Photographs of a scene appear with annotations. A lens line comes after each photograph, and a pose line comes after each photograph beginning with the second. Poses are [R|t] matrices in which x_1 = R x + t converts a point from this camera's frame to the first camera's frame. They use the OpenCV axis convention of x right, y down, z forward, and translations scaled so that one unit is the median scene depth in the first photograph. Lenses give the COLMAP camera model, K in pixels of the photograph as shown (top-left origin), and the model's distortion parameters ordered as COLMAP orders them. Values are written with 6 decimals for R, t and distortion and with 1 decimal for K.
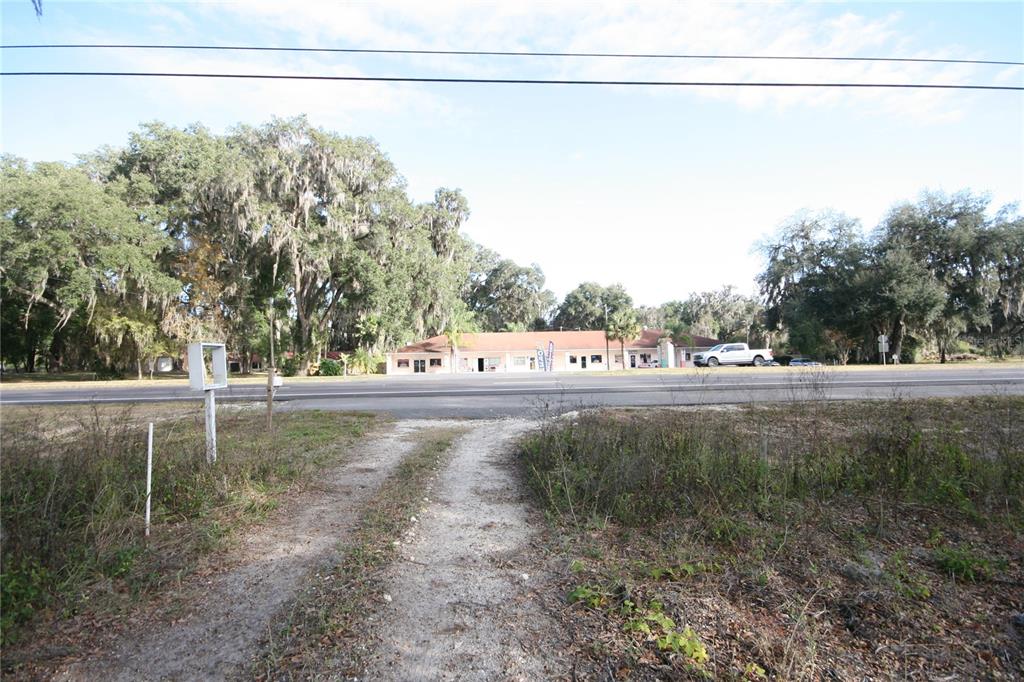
lens RADIAL K [[490.9, 0, 519.1], [0, 490.9, 345.9], [0, 0, 1]] dist [0.003639, -0.006982]
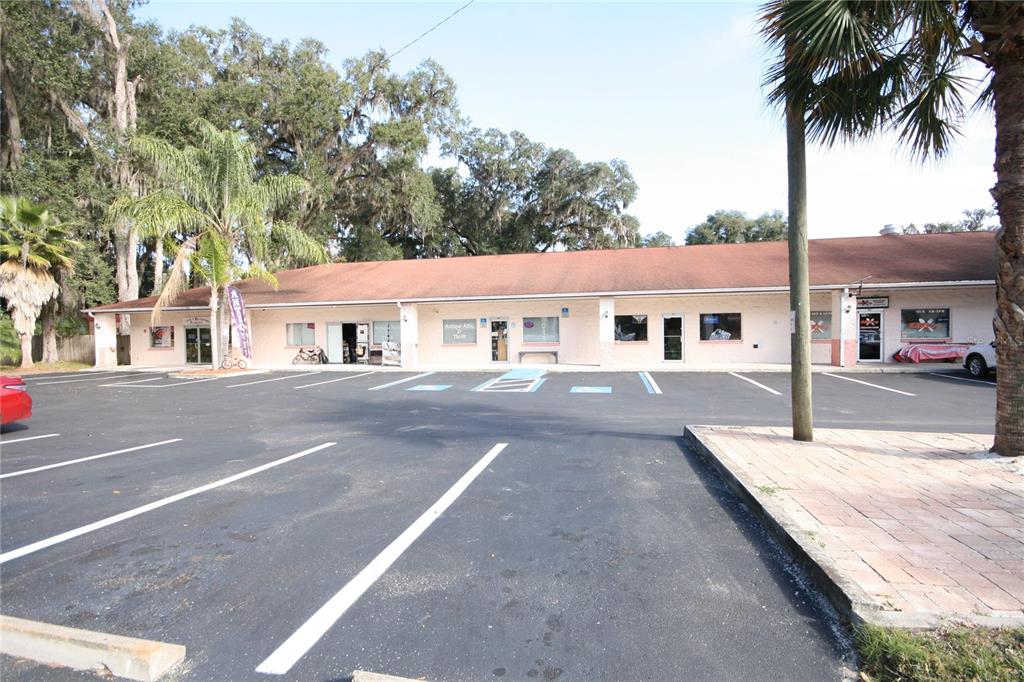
lens RADIAL K [[490.9, 0, 519.1], [0, 490.9, 345.9], [0, 0, 1]] dist [0.003639, -0.006982]
pose [[0.965733, 0.012902, -0.259217, 0.120351], [0.000840, 0.998603, 0.052834, 0.022817], [0.259536, -0.051241, 0.964373, 0.706412]]
